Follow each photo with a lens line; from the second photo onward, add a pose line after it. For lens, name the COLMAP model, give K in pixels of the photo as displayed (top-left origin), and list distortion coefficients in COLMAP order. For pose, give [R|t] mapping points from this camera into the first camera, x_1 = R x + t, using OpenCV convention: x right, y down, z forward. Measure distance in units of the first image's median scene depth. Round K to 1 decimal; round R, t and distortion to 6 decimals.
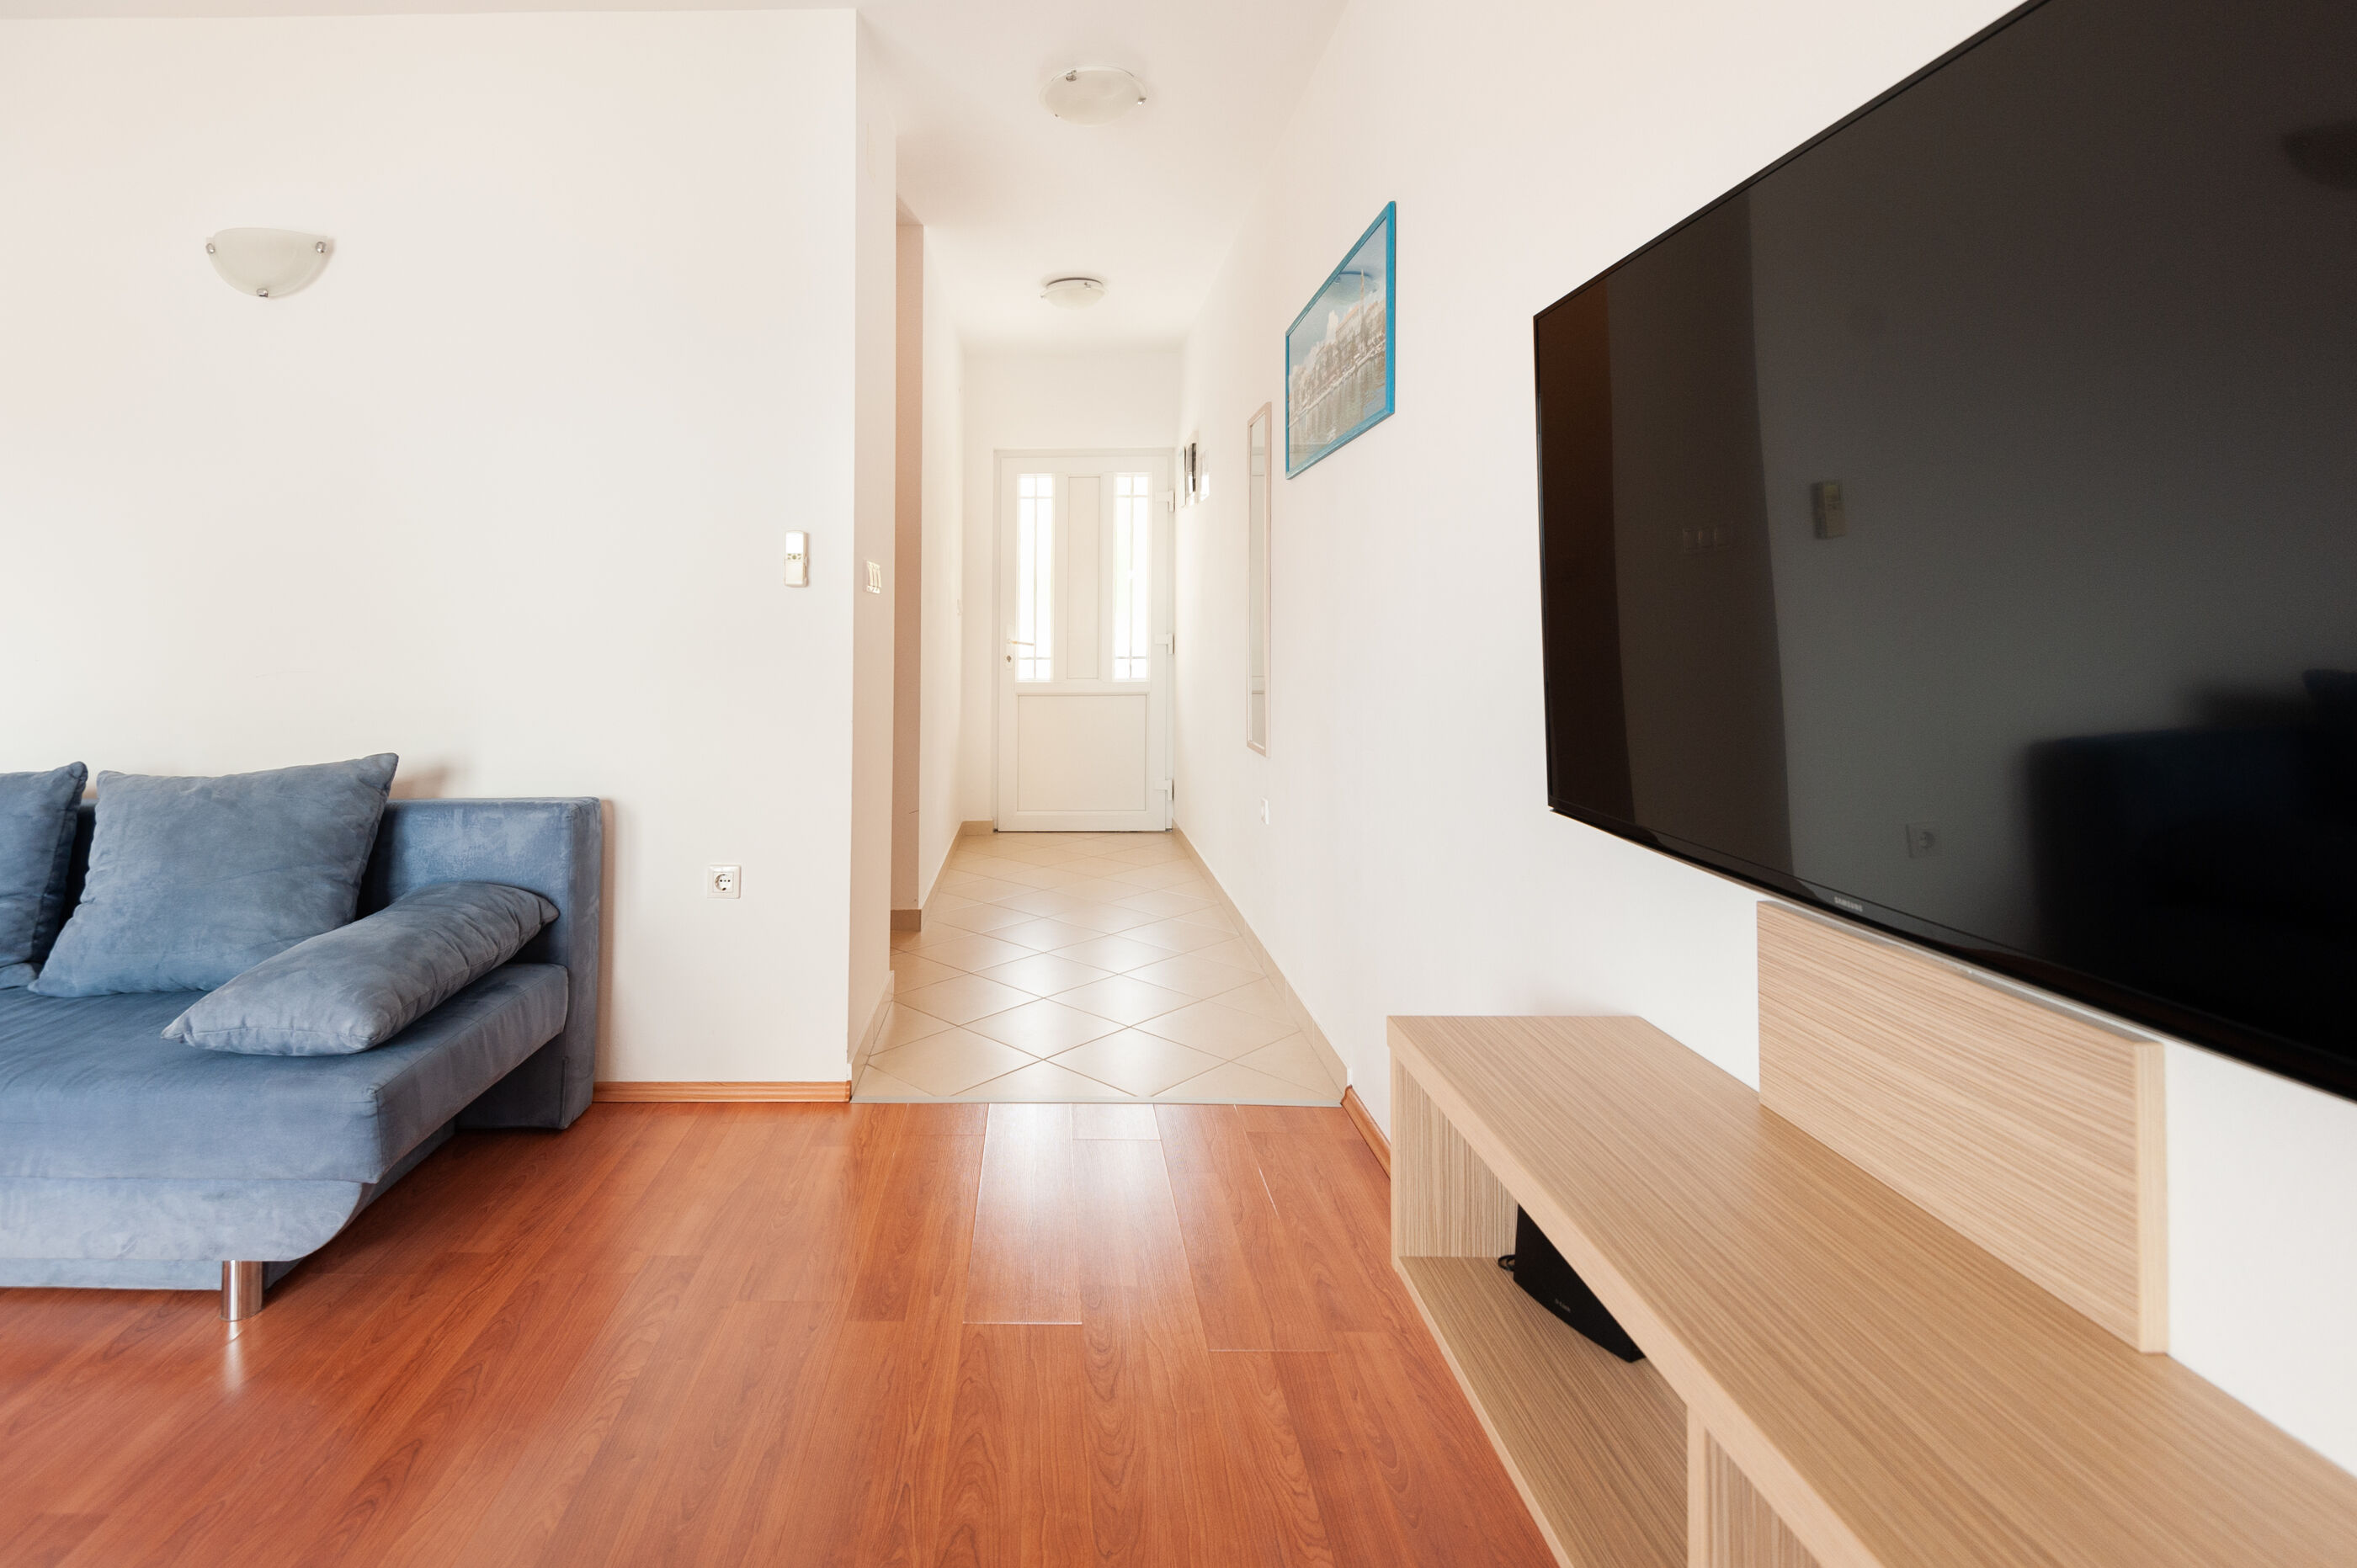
lens RADIAL K [[1118.5, 0, 999.4], [0, 1118.5, 636.6], [0, 0, 1]] dist [0.030302, -0.014833]
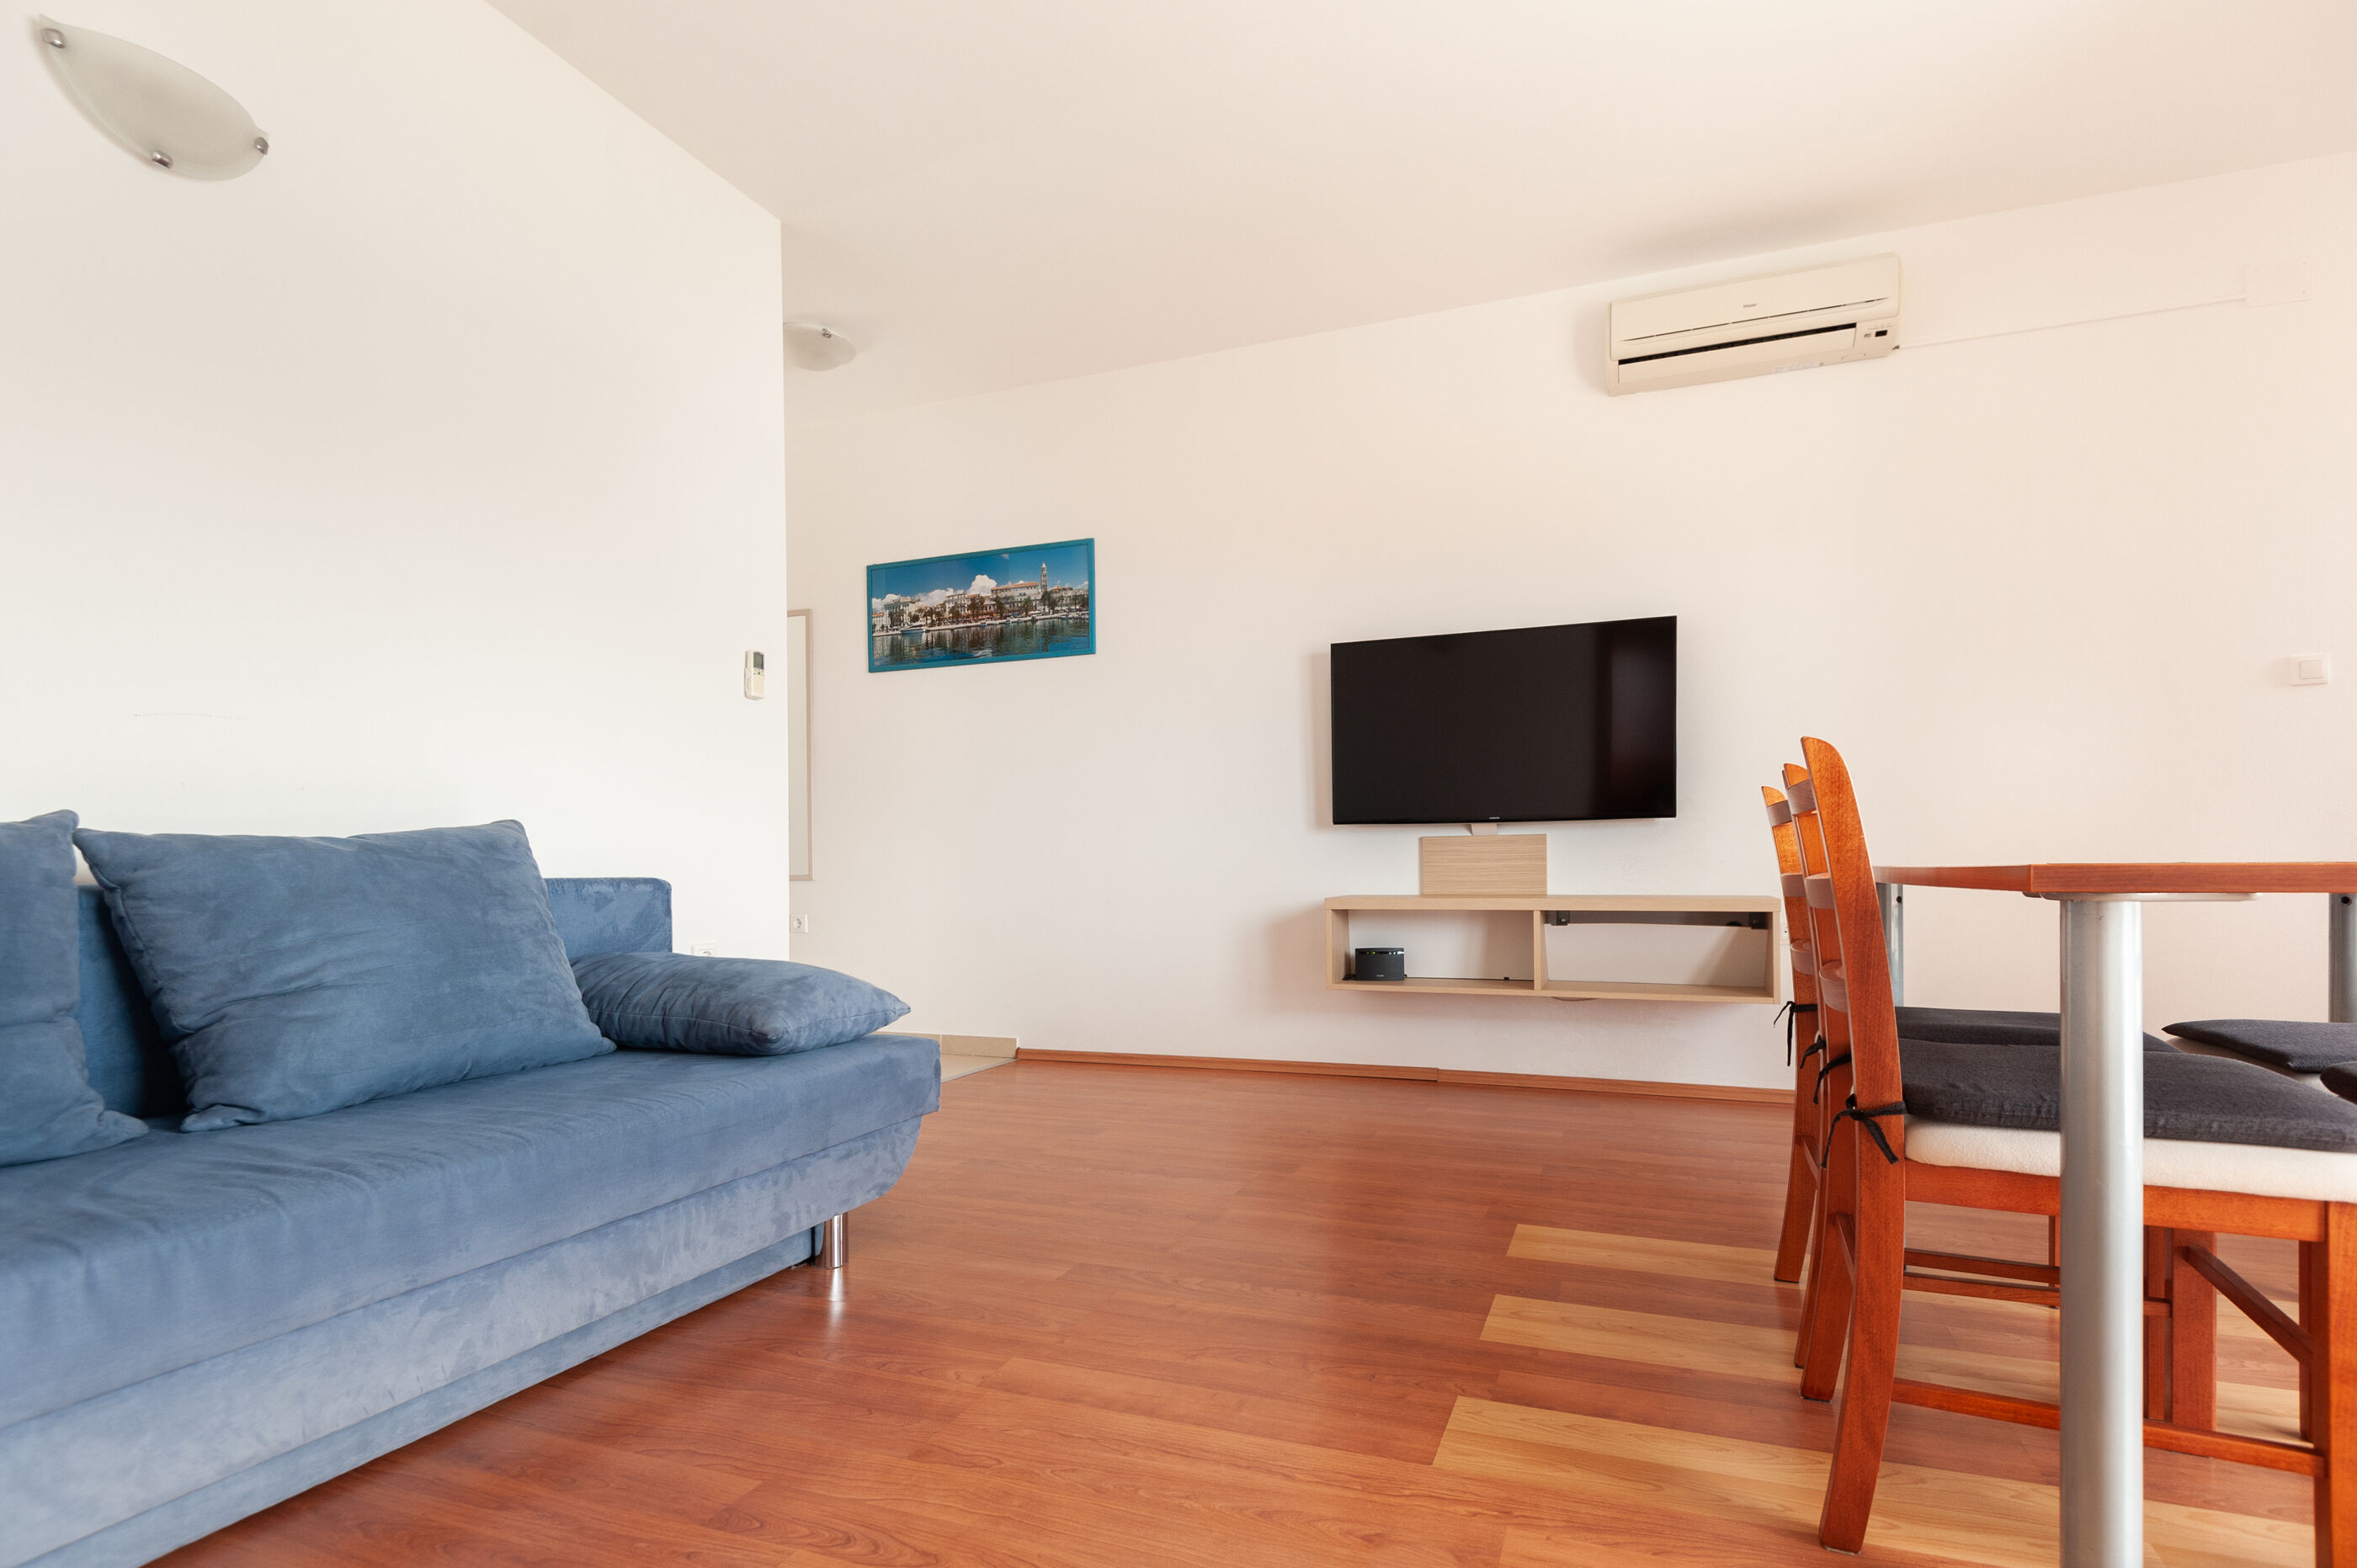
lens RADIAL K [[1118.5, 0, 1226.2], [0, 1118.5, 850.5], [0, 0, 1]] dist [0.030302, -0.014833]
pose [[0.317526, 0.019600, 0.948047, -1.214547], [-0.005534, 0.999808, -0.018817, 0.141758], [-0.948233, 0.000729, 0.317574, 0.184653]]
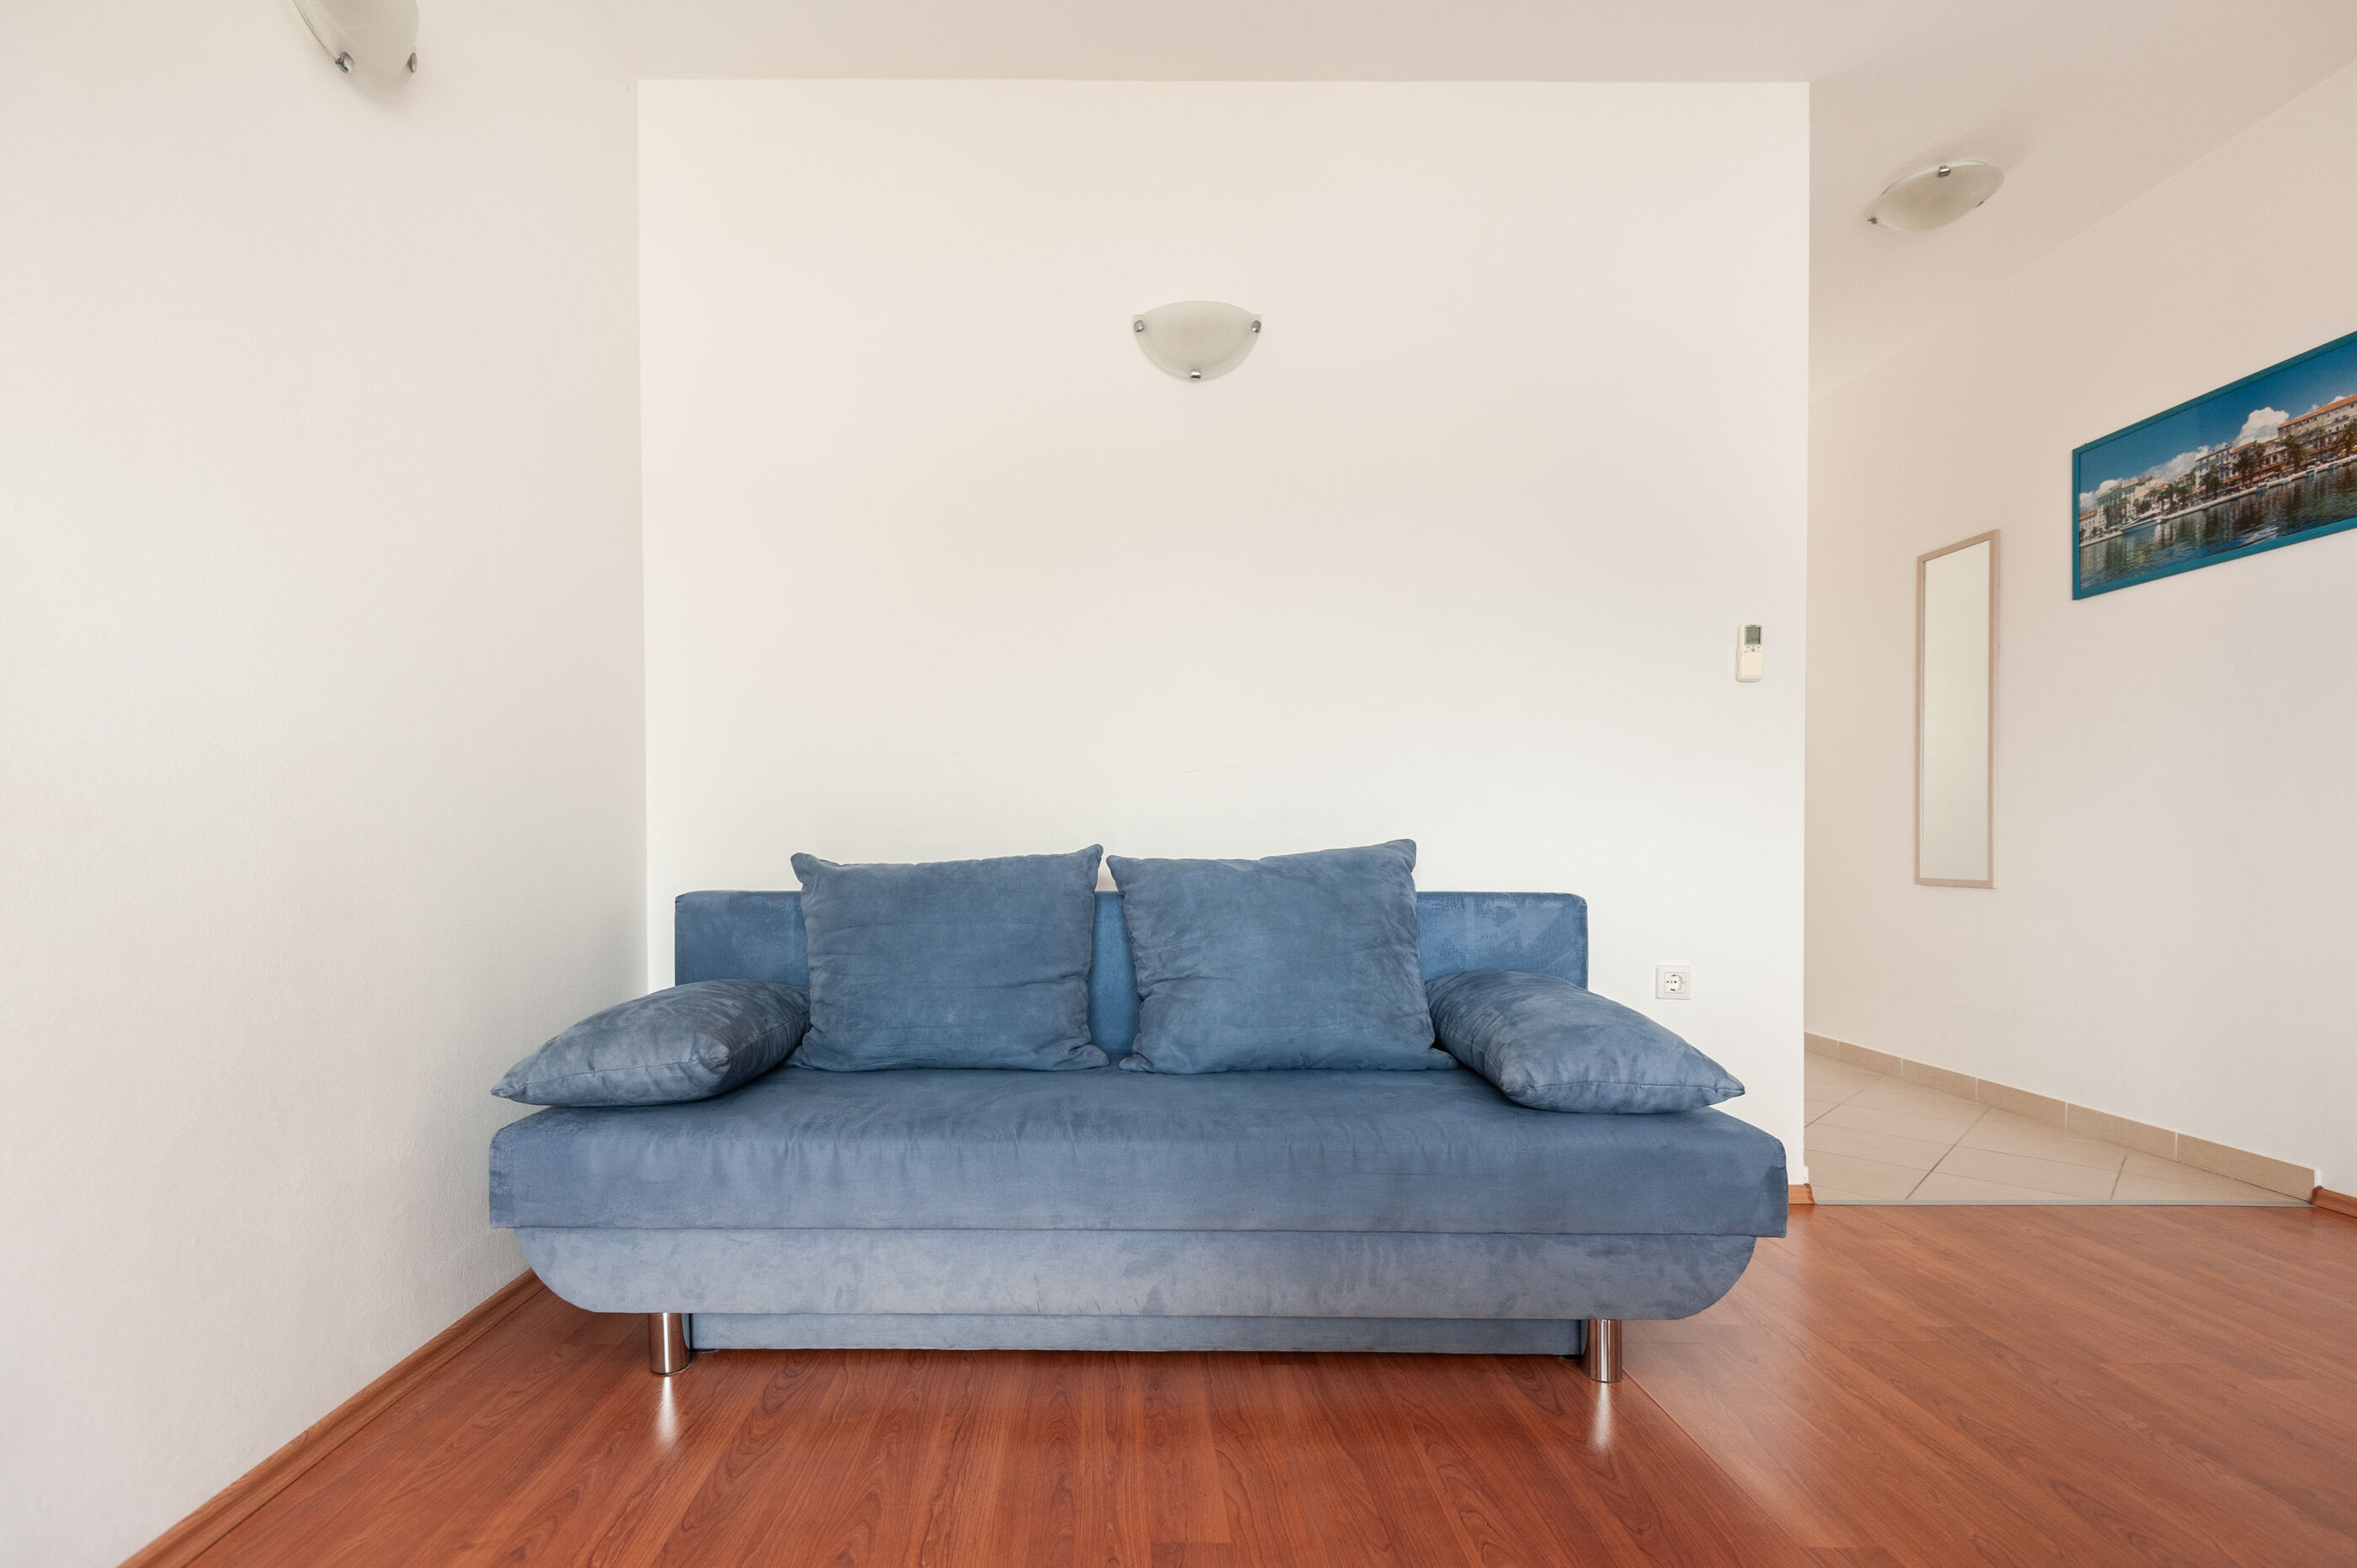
lens RADIAL K [[1118.5, 0, 1125.0], [0, 1118.5, 845.0], [0, 0, 1]] dist [0.030302, -0.014833]
pose [[0.999410, 0.007615, 0.033477, -0.822514], [-0.008016, 0.999898, 0.011860, 0.099202], [-0.033383, -0.012121, 0.999369, 0.038463]]
